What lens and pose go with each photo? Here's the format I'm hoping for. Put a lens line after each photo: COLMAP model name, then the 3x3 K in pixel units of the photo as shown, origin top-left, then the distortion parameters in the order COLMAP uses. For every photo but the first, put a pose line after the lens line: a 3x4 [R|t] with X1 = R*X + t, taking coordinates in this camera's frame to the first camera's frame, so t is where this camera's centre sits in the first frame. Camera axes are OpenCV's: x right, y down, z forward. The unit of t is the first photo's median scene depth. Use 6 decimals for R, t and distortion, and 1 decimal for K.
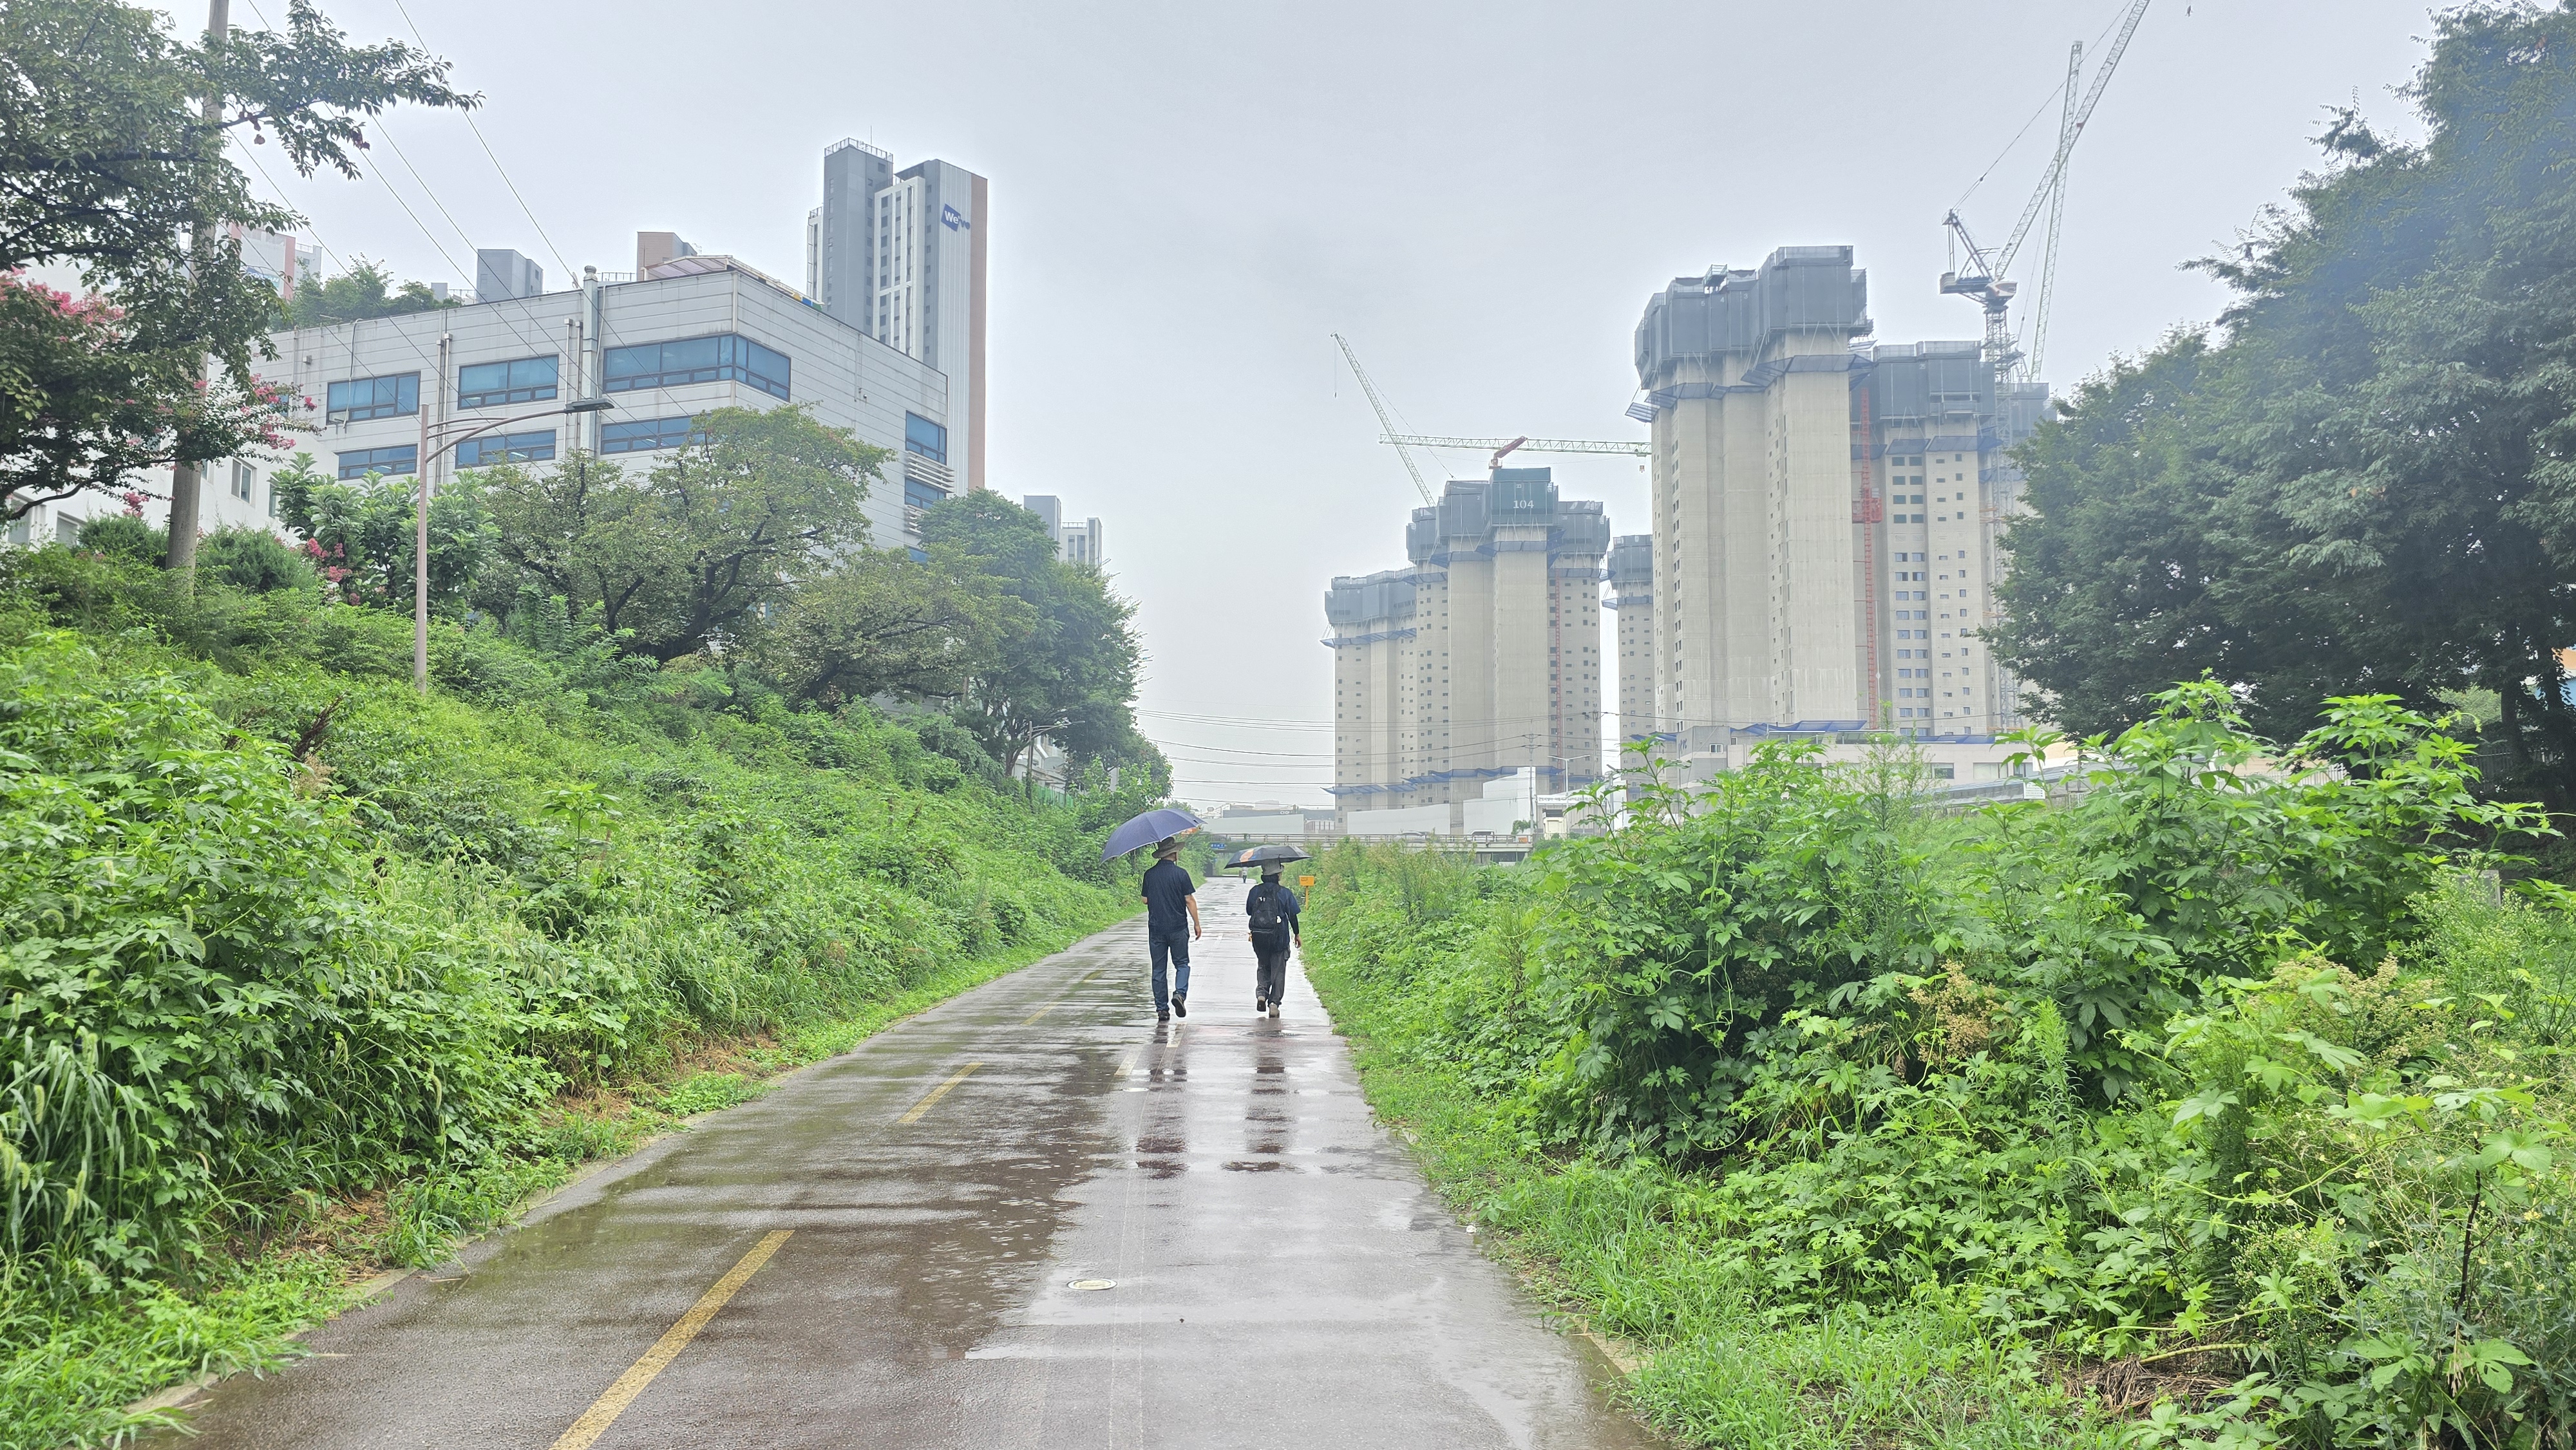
lens RADIAL K [[1728.6, 0, 1251.7], [0, 1728.6, 719.9], [0, 0, 1]] dist [0.053473, -0.085441]
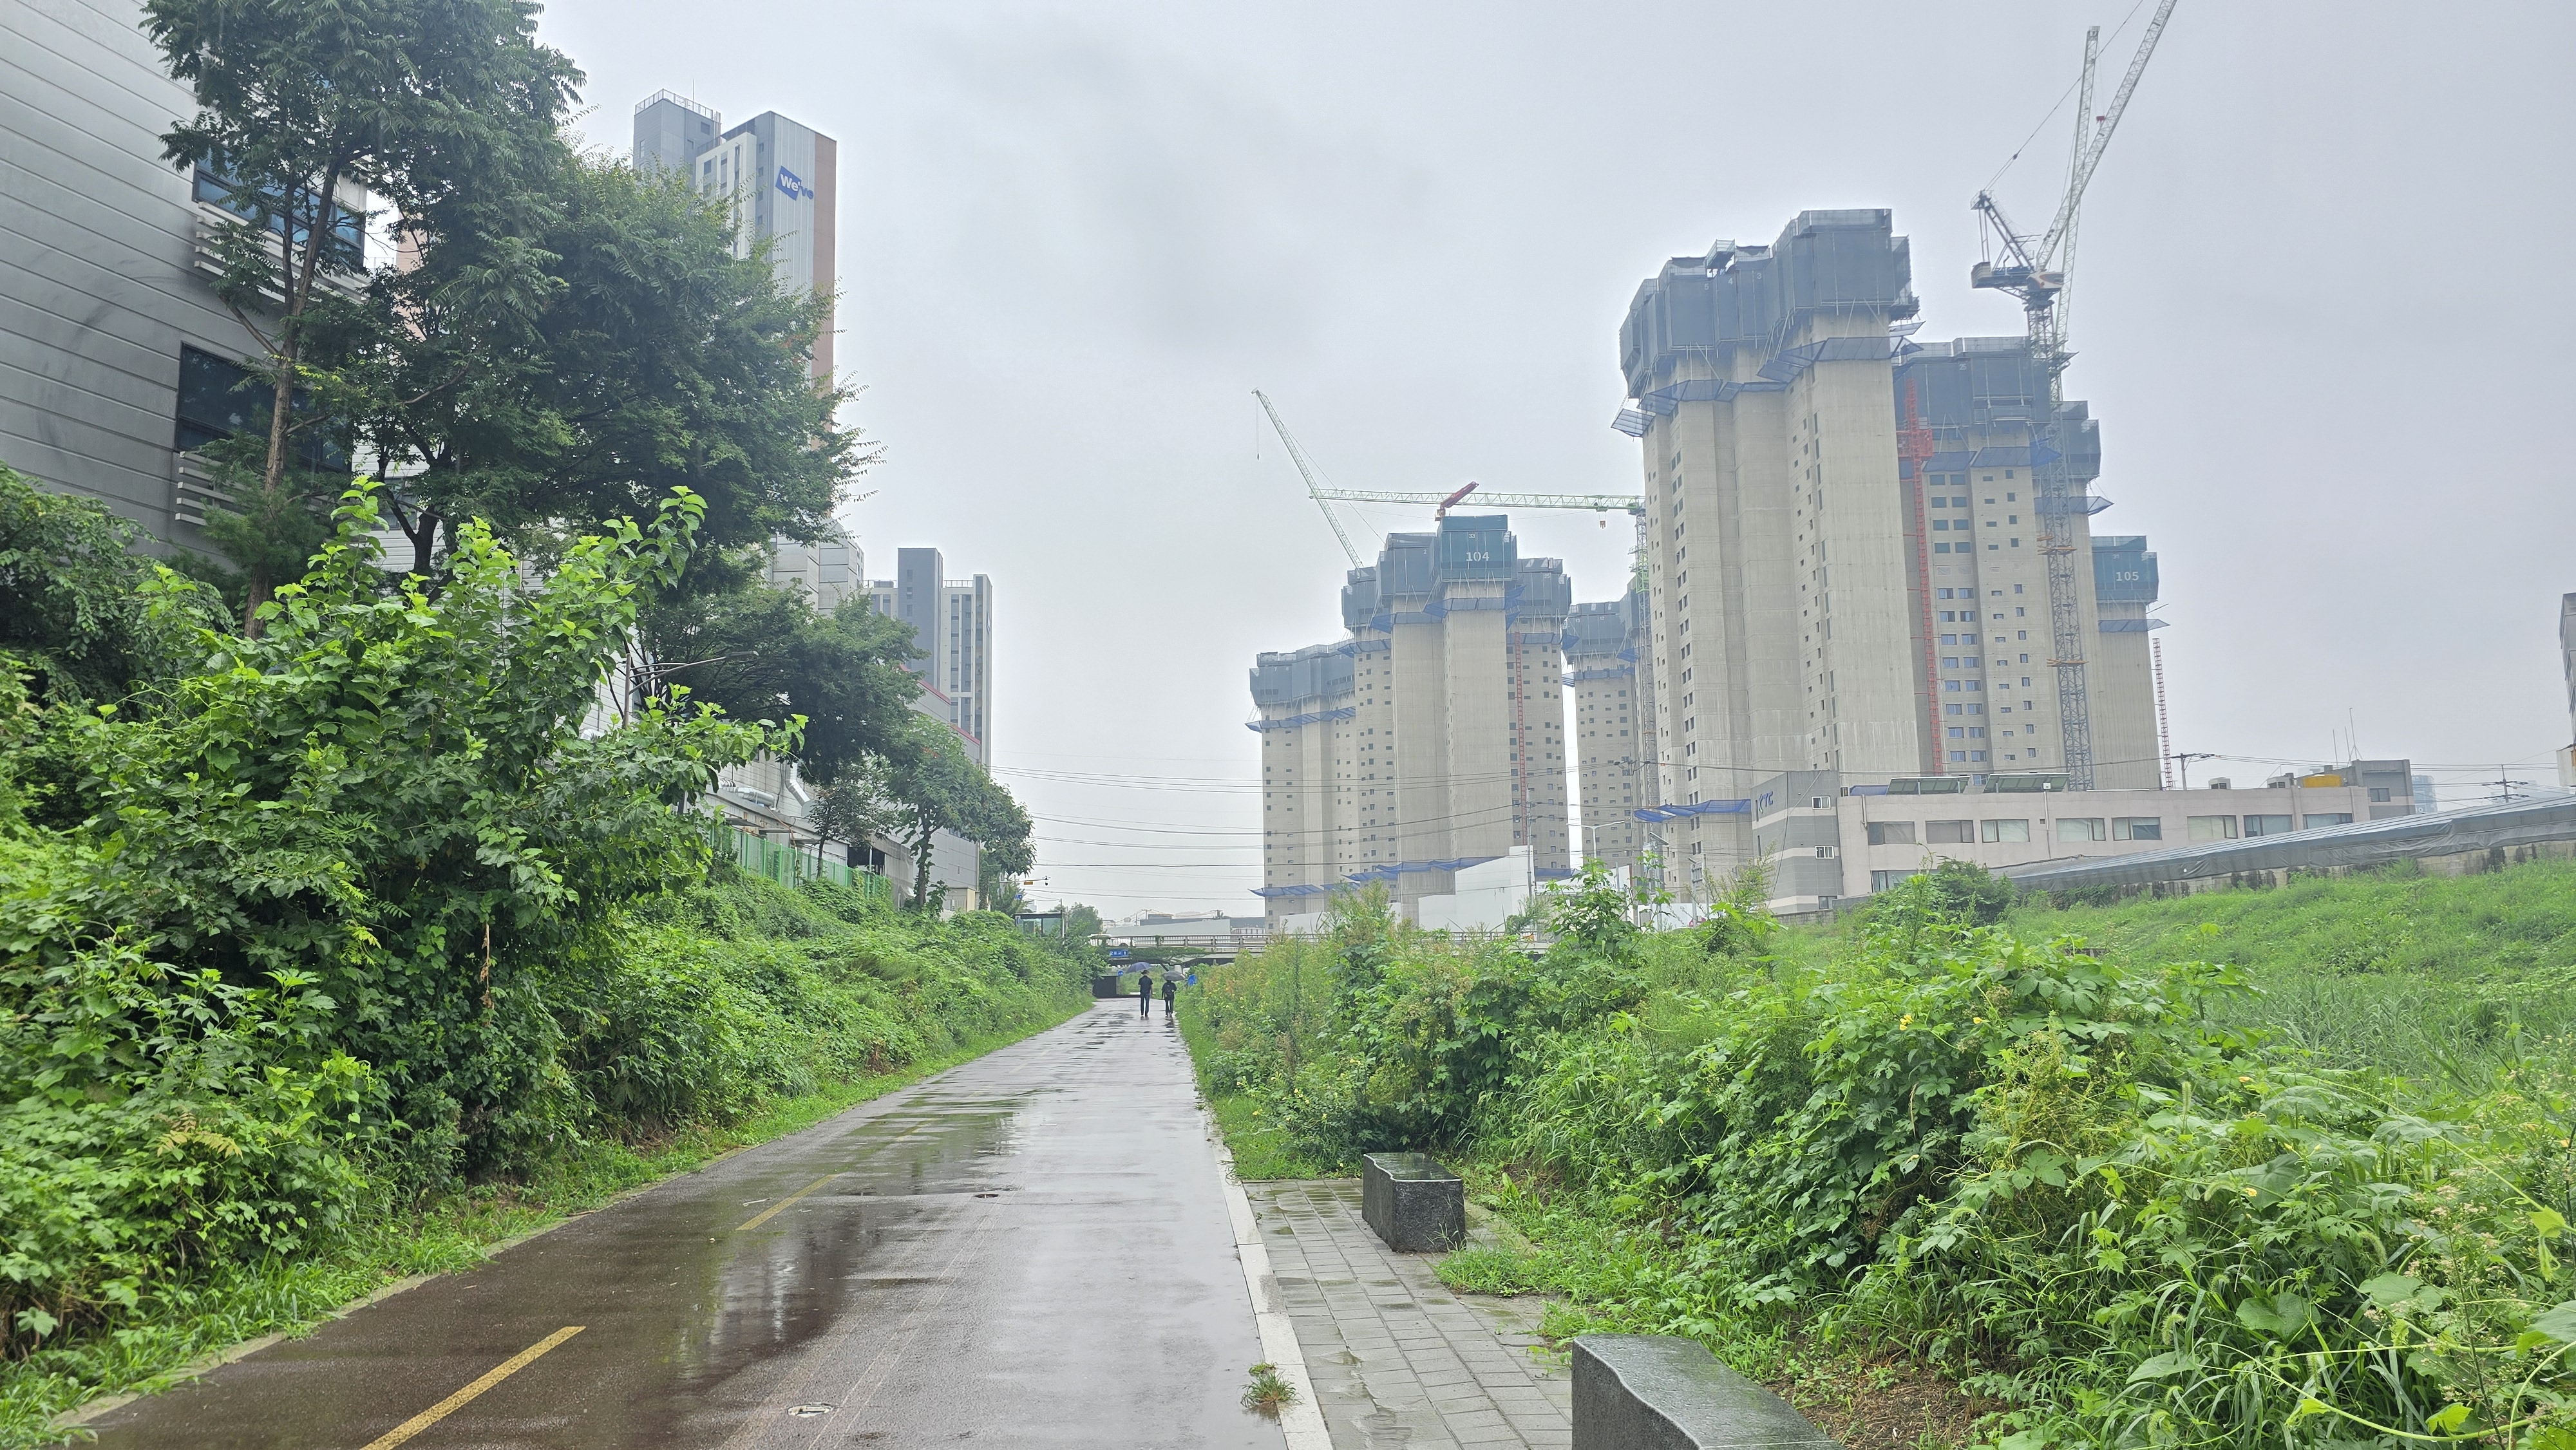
lens RADIAL K [[1728.6, 0, 1251.7], [0, 1728.6, 719.9], [0, 0, 1]] dist [0.053473, -0.085441]
pose [[0.998886, -0.010245, 0.046069, 0.002964], [0.013134, 0.997936, -0.062860, 0.014957], [-0.045330, 0.063395, 0.996959, 0.192227]]
